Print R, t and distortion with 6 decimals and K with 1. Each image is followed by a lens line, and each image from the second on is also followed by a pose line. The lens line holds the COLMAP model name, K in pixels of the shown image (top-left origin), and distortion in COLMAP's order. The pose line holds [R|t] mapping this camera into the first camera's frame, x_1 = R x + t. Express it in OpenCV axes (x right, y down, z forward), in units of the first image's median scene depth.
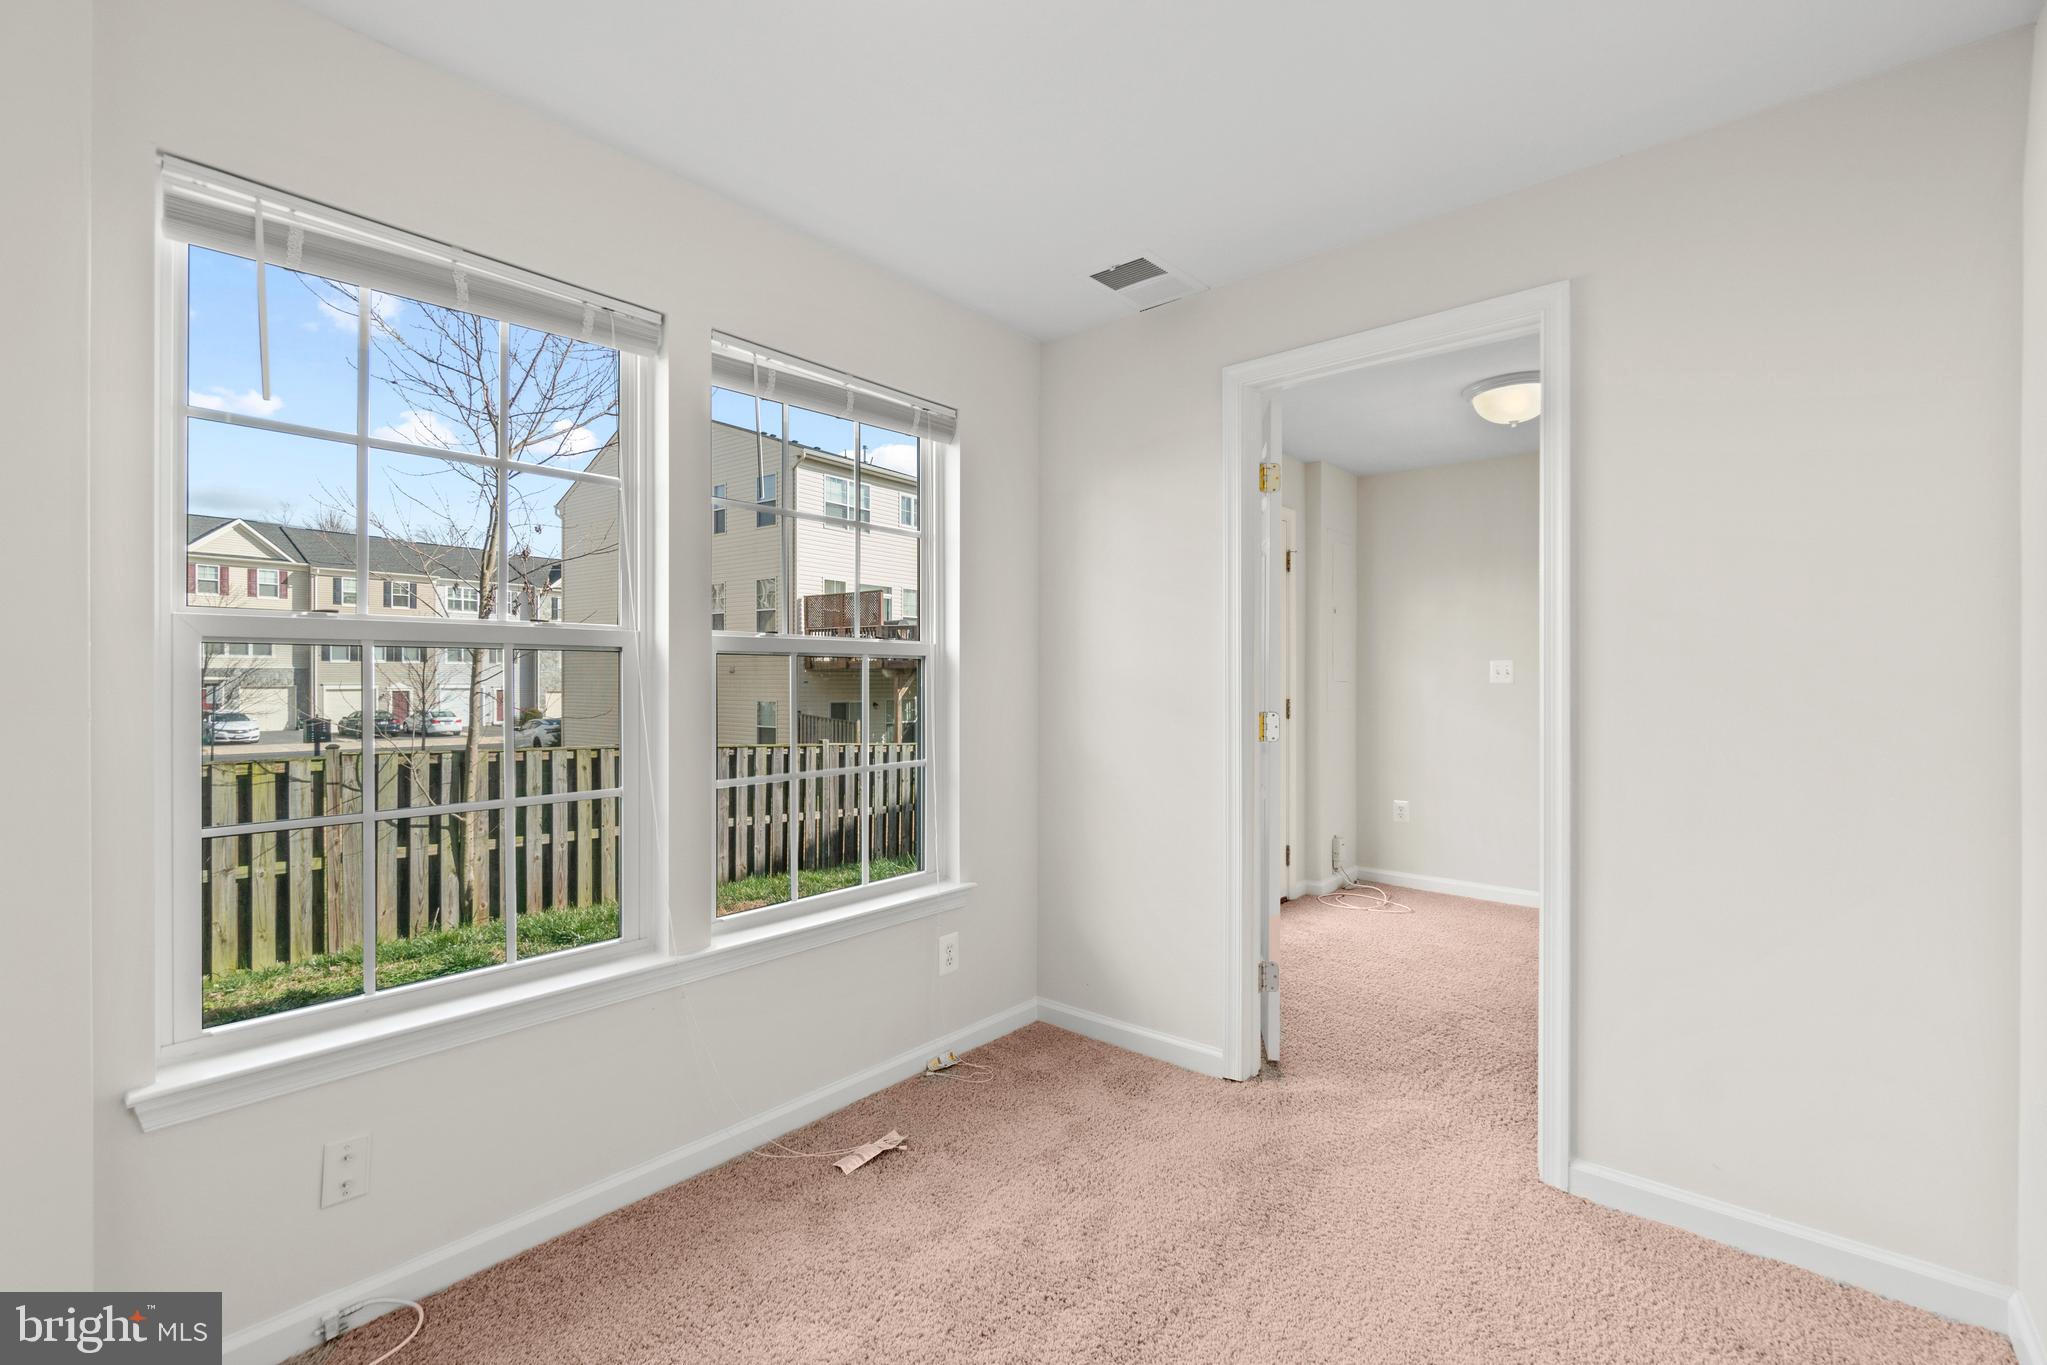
lens RADIAL K [[888.5, 0, 1014.6], [0, 888.5, 678.3], [0, 0, 1]] dist [0.000756, 0.000234]
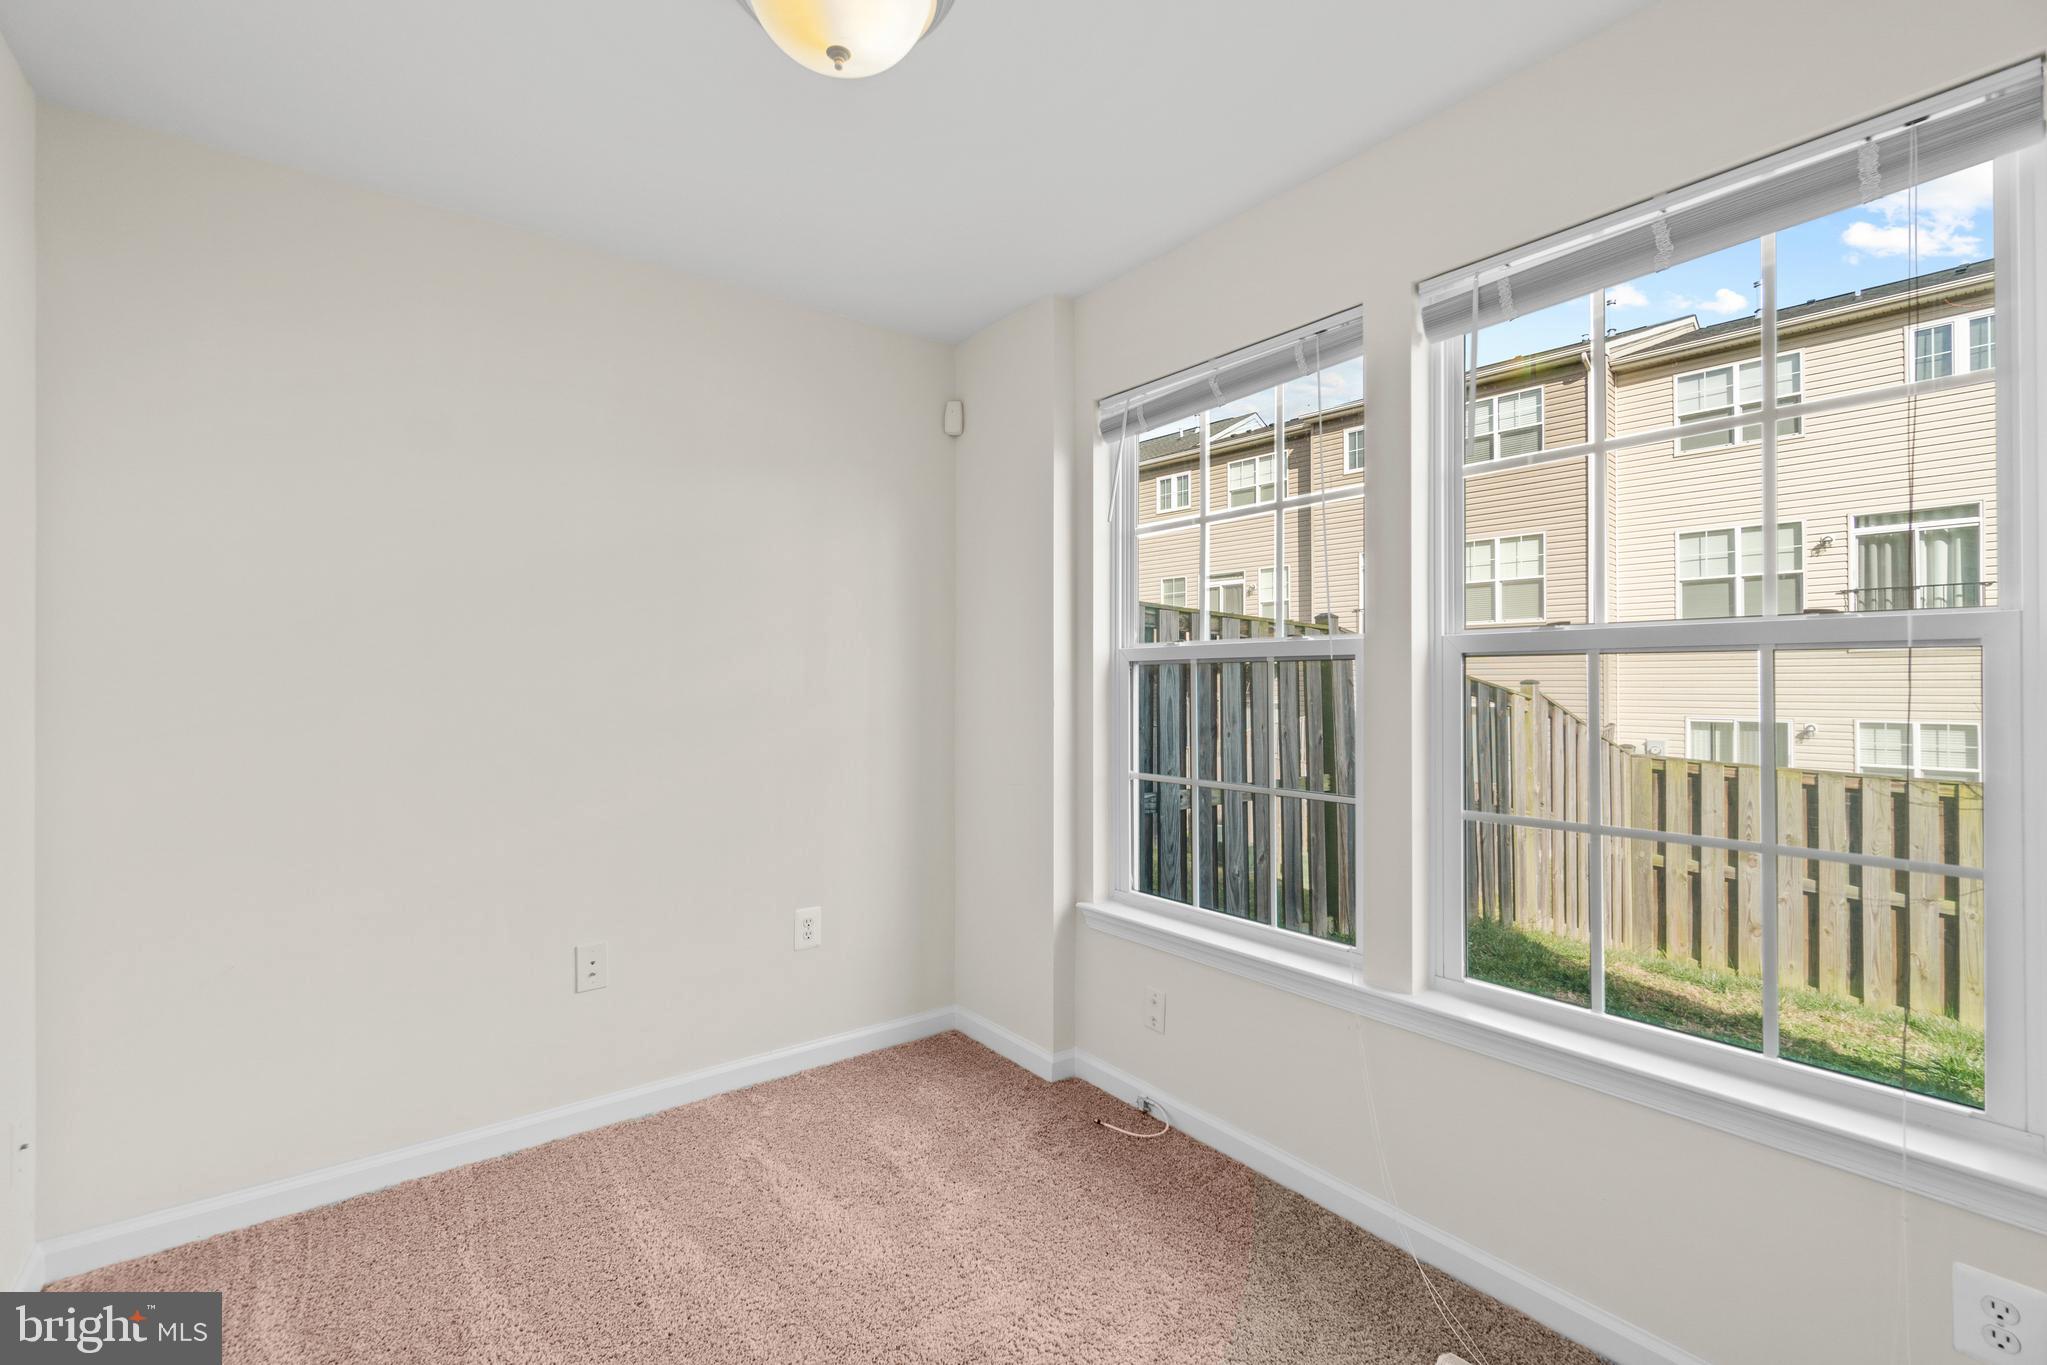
lens RADIAL K [[935.7, 0, 1023.5], [0, 935.7, 682.5], [0, 0, 1]] dist [0.001571, 0.000285]
pose [[-0.210338, -0.001324, -0.977628, 0.315771], [-0.002707, 0.999996, -0.000772, -0.001347], [0.977625, 0.002484, -0.210341, 0.410566]]
